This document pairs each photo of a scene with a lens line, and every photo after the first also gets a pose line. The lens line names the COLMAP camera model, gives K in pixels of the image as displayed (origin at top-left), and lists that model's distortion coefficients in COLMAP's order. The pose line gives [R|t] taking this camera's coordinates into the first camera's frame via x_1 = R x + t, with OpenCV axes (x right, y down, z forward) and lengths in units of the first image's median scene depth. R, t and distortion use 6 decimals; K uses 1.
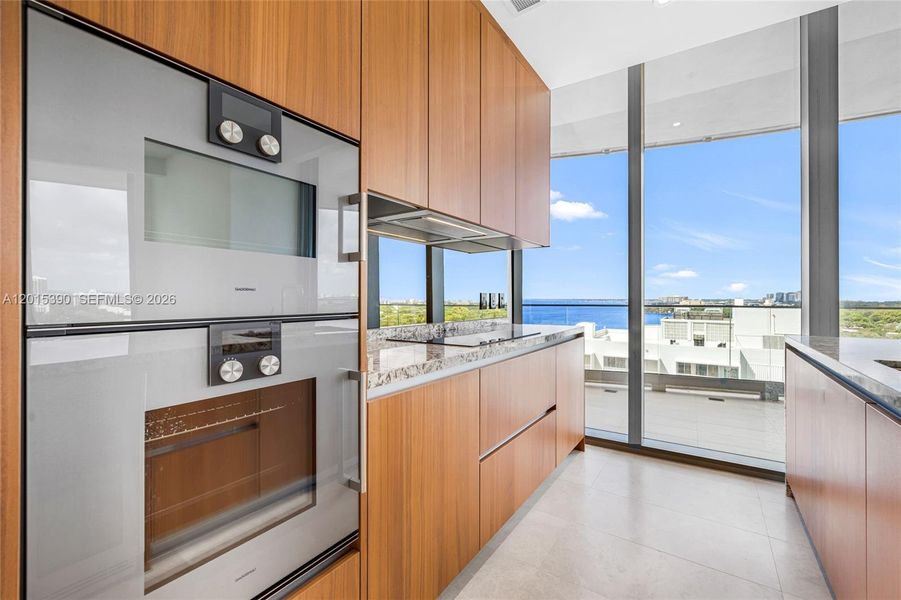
lens RADIAL K [[389.0, 0, 446.9], [0, 389.0, 288.5], [0, 0, 1]] dist [0.010747, 0.000630]
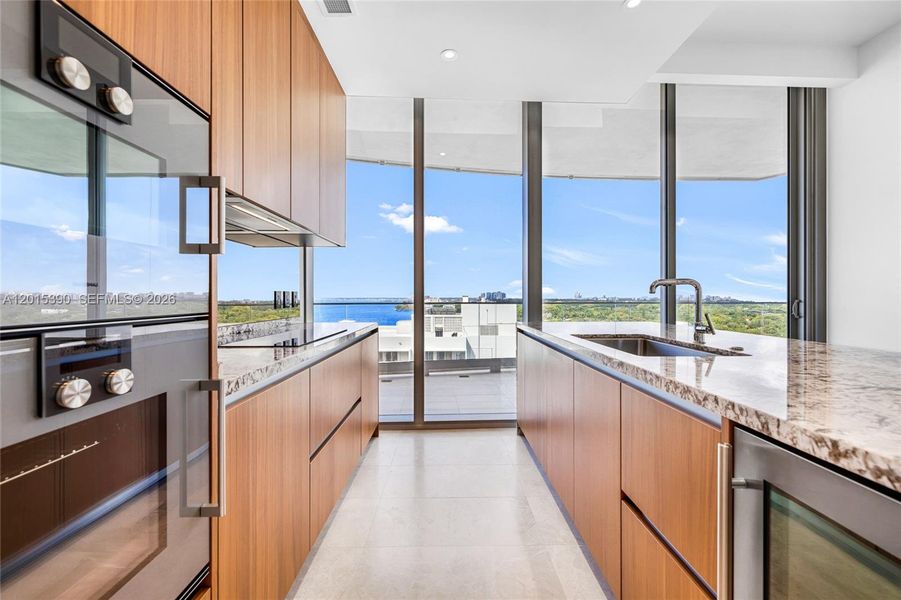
lens RADIAL K [[389.0, 0, 454.5], [0, 389.0, 285.8], [0, 0, 1]] dist [0.010747, 0.000630]
pose [[0.814067, 0.016704, 0.580531, -0.140506], [-0.015026, 0.999857, -0.007699, -0.000038], [-0.580576, -0.002455, 0.814202, -0.012962]]
